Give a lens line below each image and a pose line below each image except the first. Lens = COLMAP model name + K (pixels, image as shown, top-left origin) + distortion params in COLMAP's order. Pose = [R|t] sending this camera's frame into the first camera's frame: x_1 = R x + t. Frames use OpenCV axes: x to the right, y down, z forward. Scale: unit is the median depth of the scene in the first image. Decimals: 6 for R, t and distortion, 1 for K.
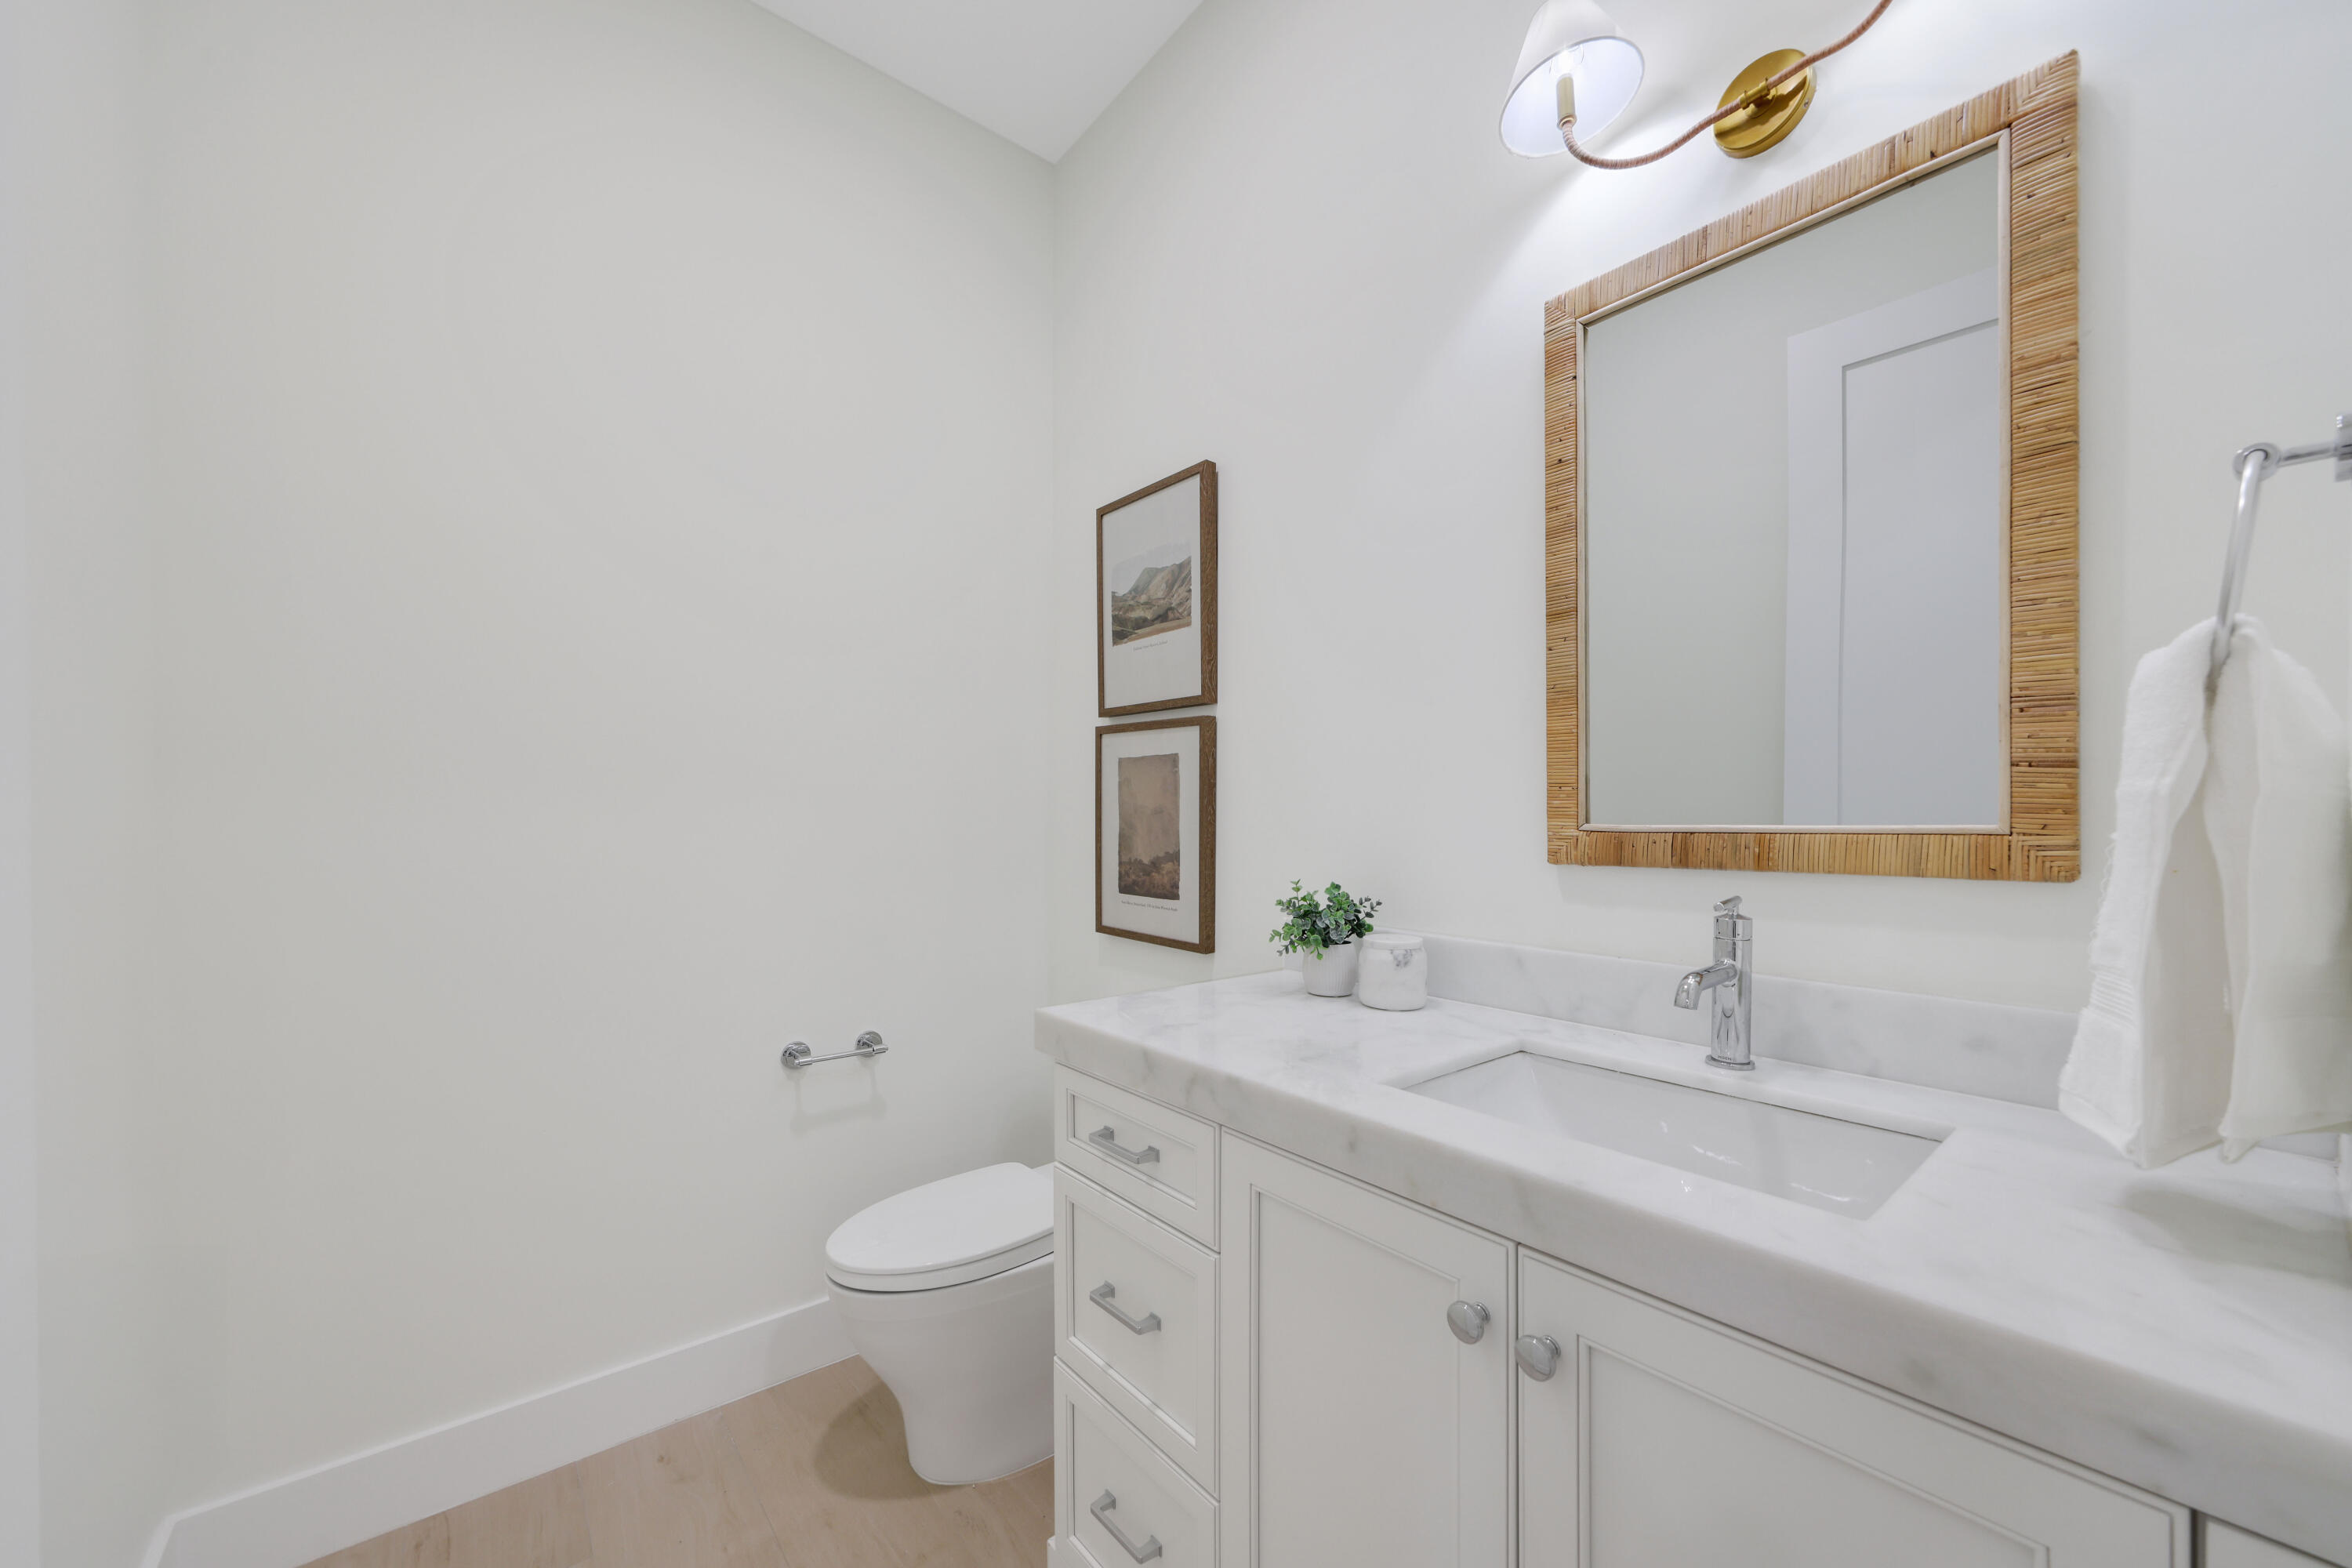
lens RADIAL K [[884.3, 0, 1176.0], [0, 884.3, 784.0], [0, 0, 1]] dist [-0.000476, 0.000056]
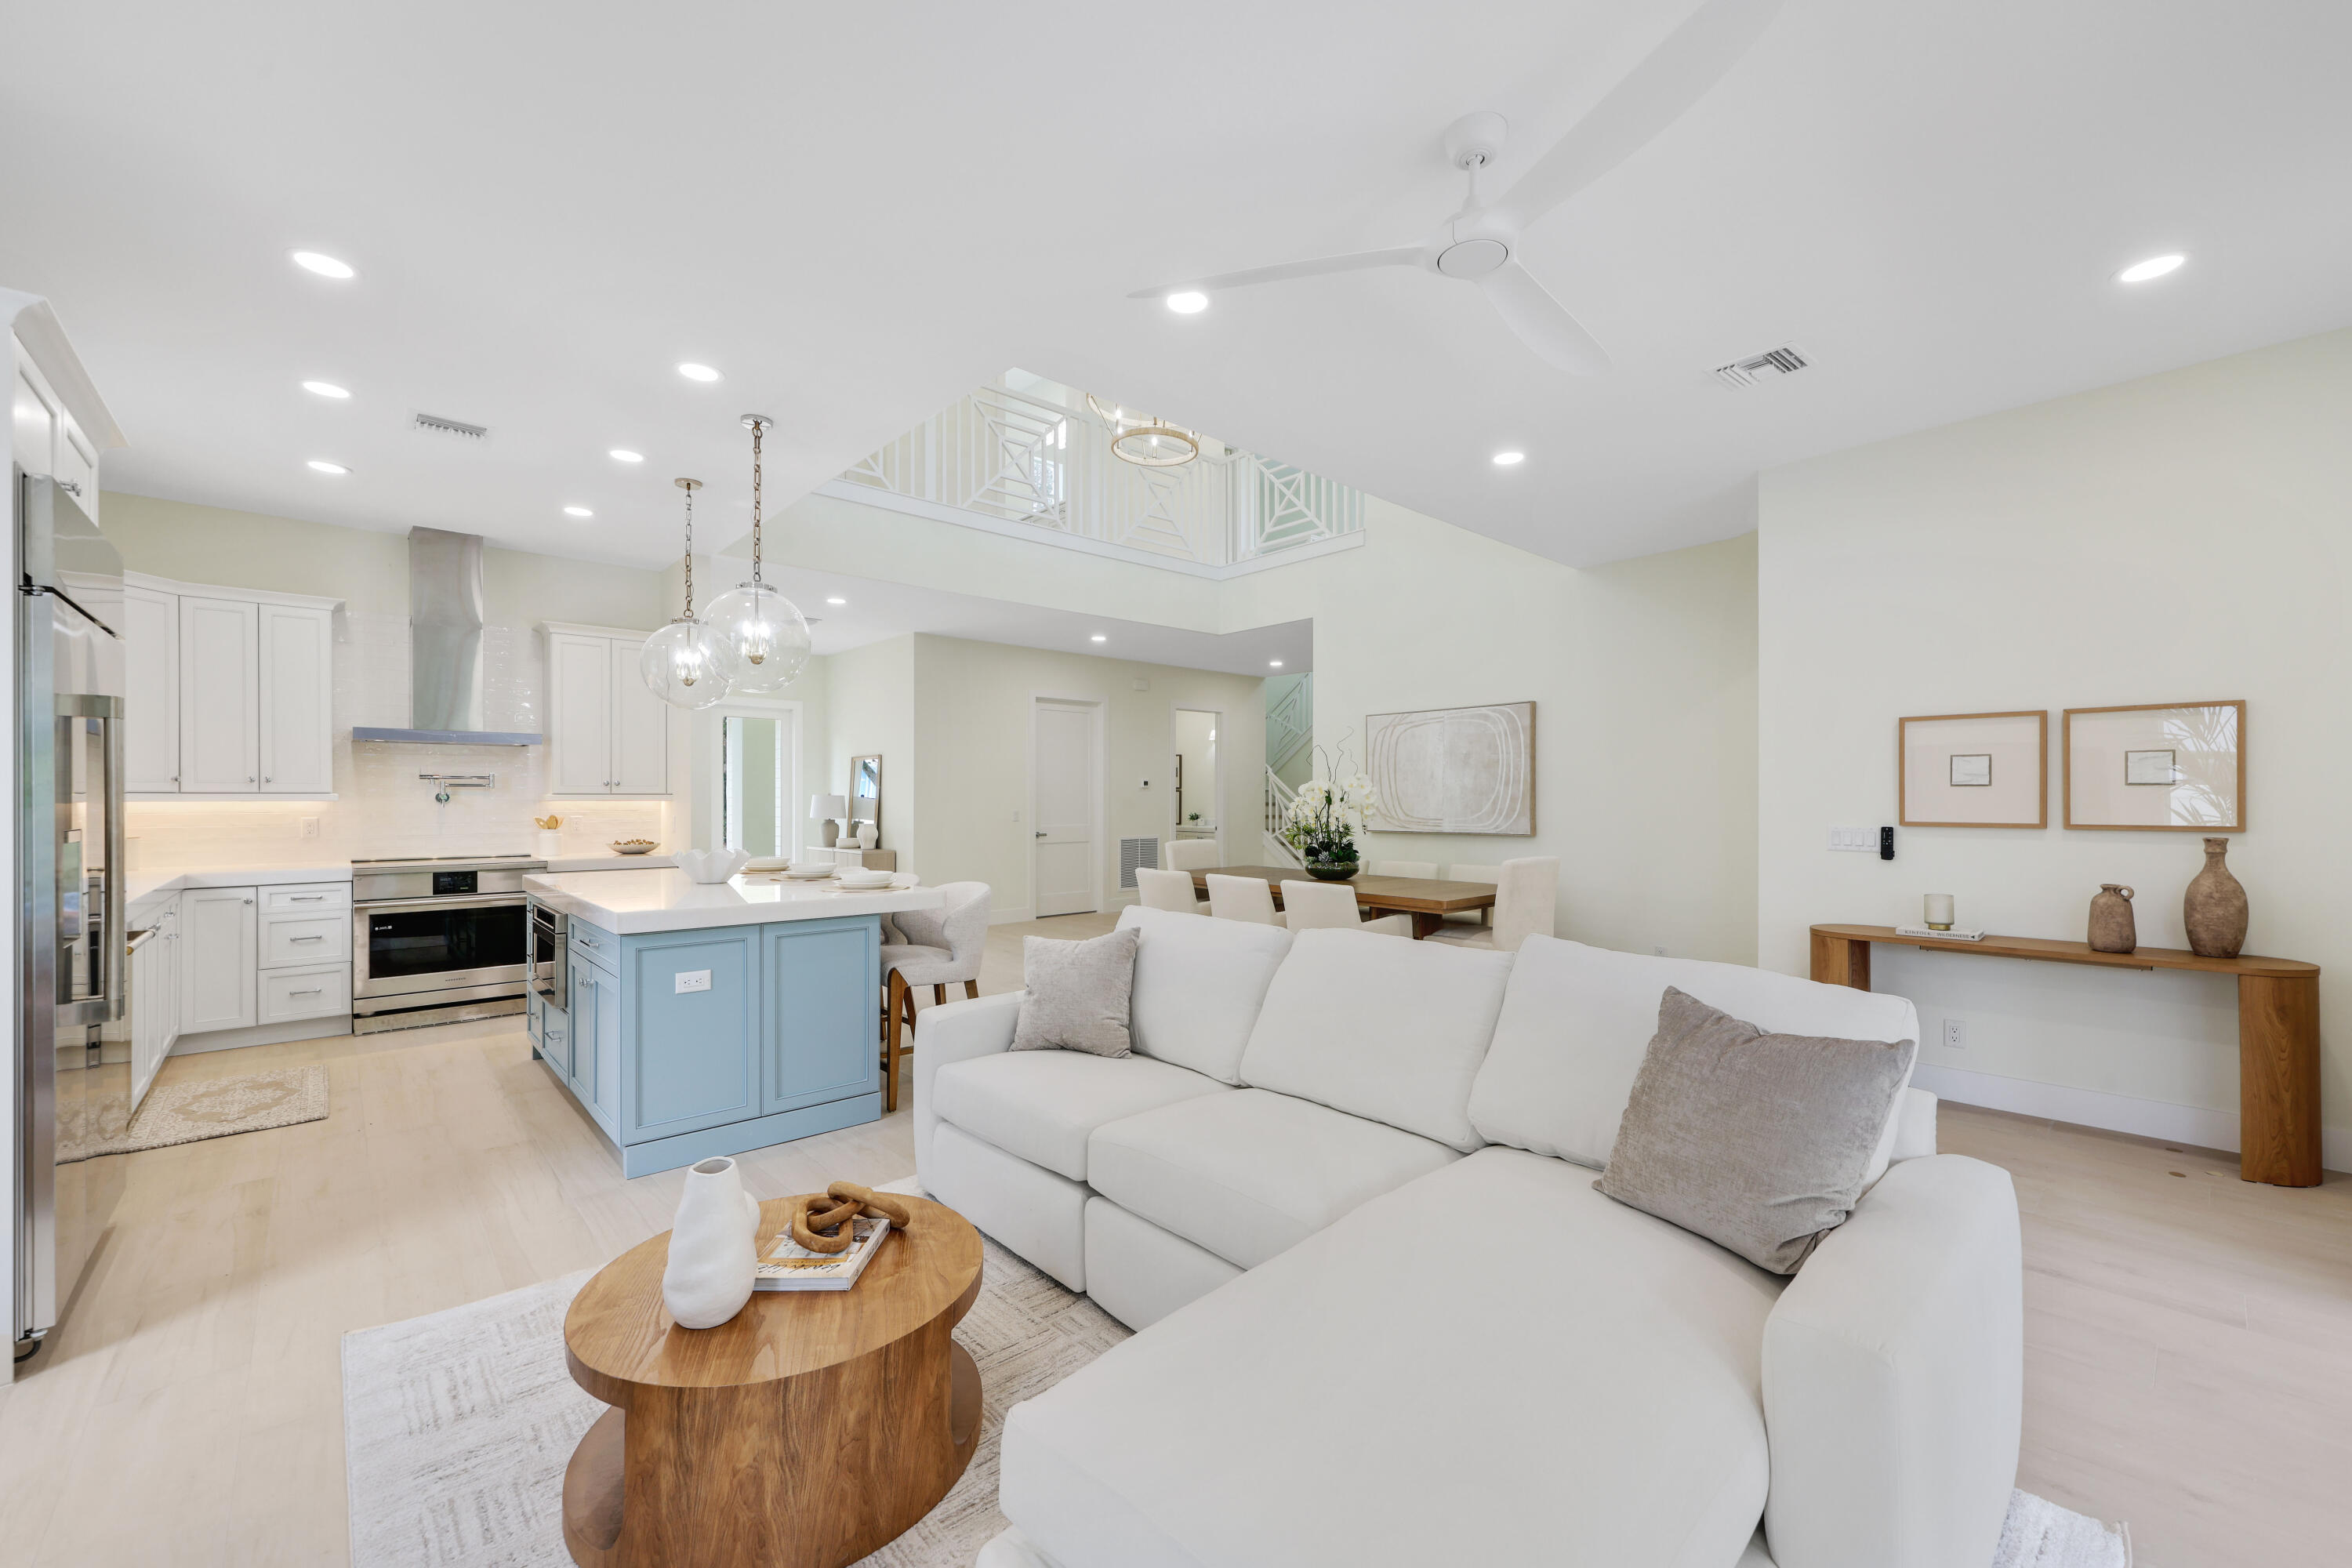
lens RADIAL K [[935.1, 0, 1183.1], [0, 935.1, 799.4], [0, 0, 1]] dist [0.000387, -0.000038]
pose [[0.998560, 0.002061, 0.053600, -0.333711], [-0.004172, 0.999219, 0.039298, -0.291033], [-0.053477, -0.039465, 0.997789, -6.288626]]
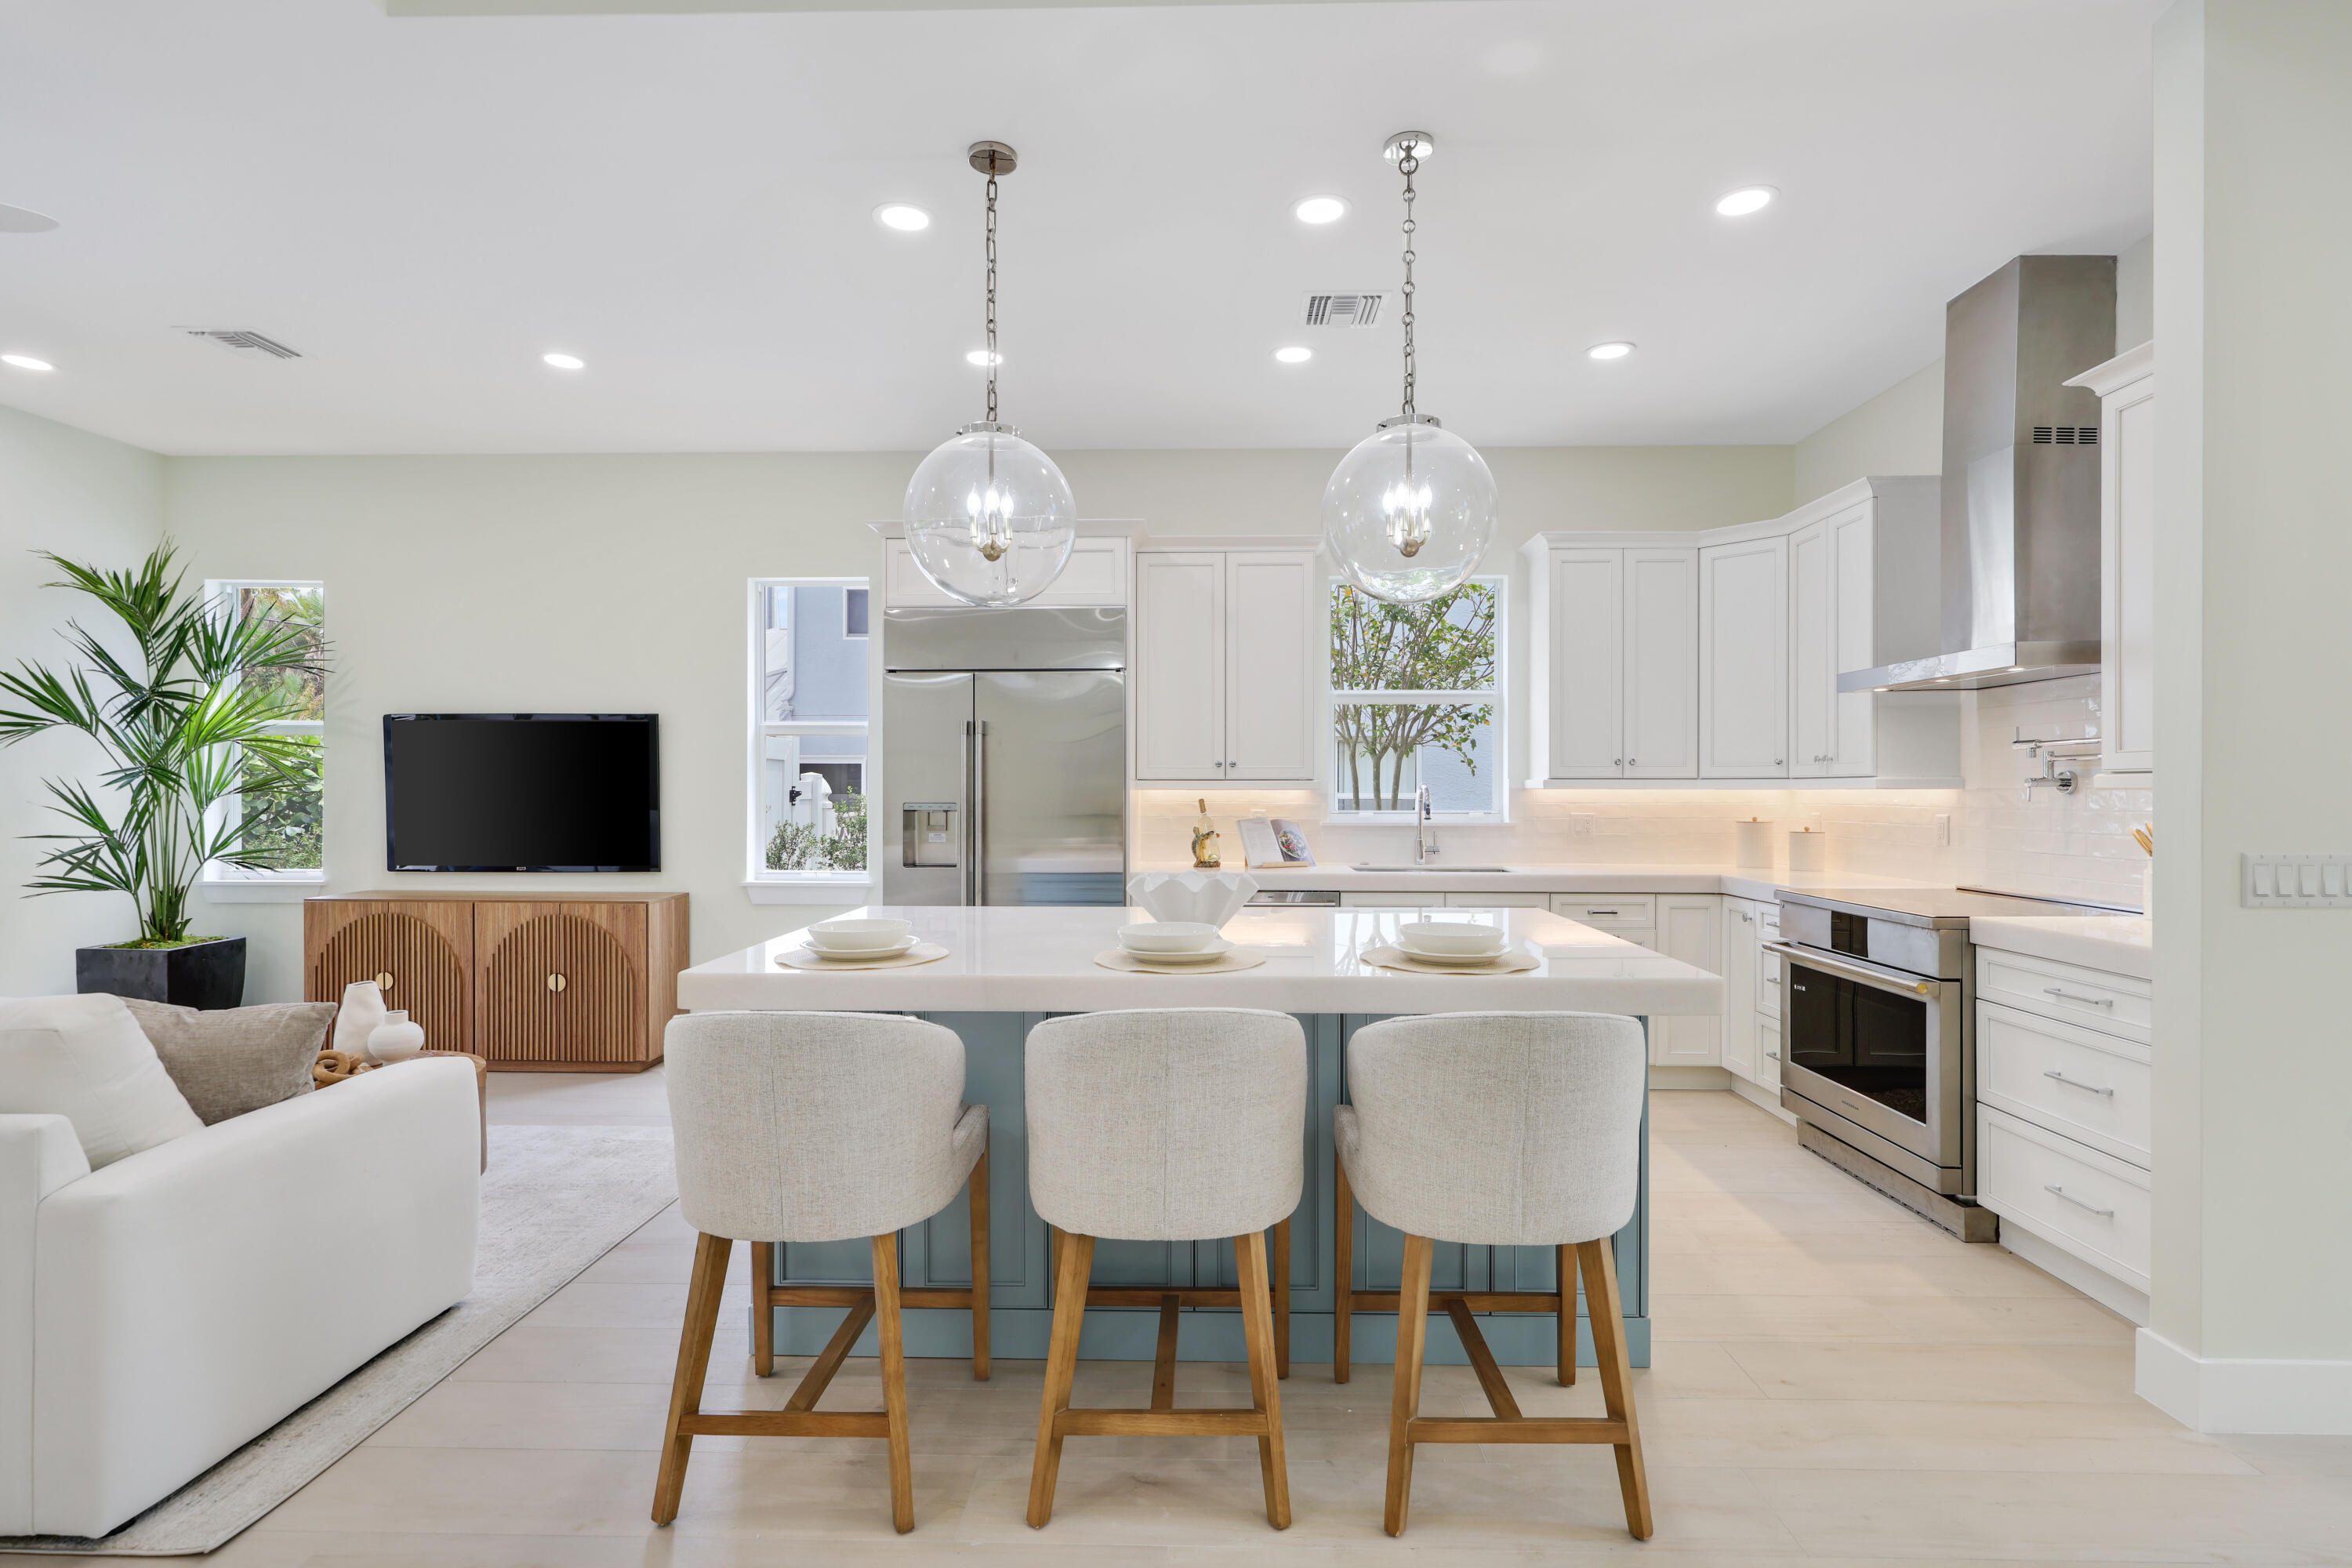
lens RADIAL K [[1107.6, 0, 1194.5], [0, 1107.6, 792.3], [0, 0, 1]] dist [-0.001747, -0.000116]
pose [[-0.644769, 0.004838, -0.764362, -0.213900], [0.031145, 0.999316, -0.019947, -0.152897], [0.763743, -0.036667, -0.644479, -2.909768]]
